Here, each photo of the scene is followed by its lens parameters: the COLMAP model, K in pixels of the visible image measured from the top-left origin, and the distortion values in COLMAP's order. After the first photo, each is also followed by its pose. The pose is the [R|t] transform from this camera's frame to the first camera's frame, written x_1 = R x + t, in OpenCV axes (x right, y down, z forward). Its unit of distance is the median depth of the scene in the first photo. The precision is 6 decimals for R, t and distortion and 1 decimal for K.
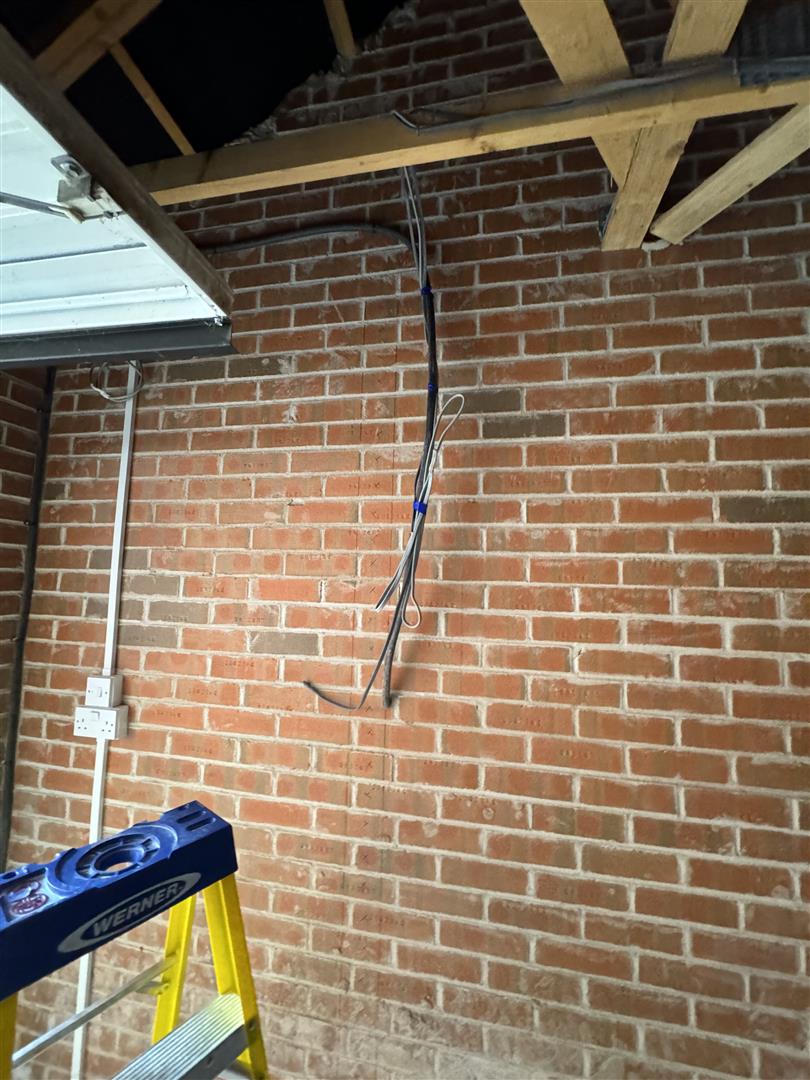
lens RADIAL K [[425.2, 0, 405.0], [0, 425.2, 540.0], [0, 0, 1]] dist [-0.002692, -0.000498]
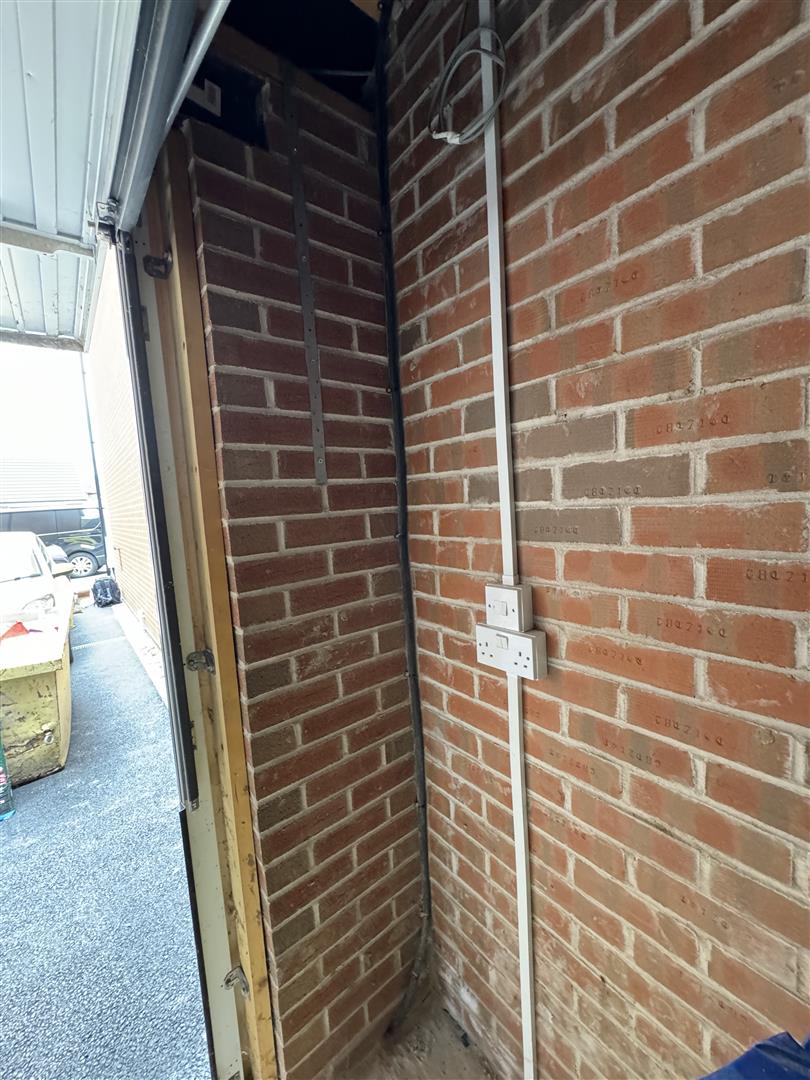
lens RADIAL K [[425.2, 0, 405.0], [0, 425.2, 540.0], [0, 0, 1]] dist [-0.002692, -0.000498]
pose [[0.760275, -0.010241, -0.649520, -0.380413], [0.136974, 0.979922, 0.144881, 0.126256], [0.634996, -0.199117, 0.746413, 0.397346]]
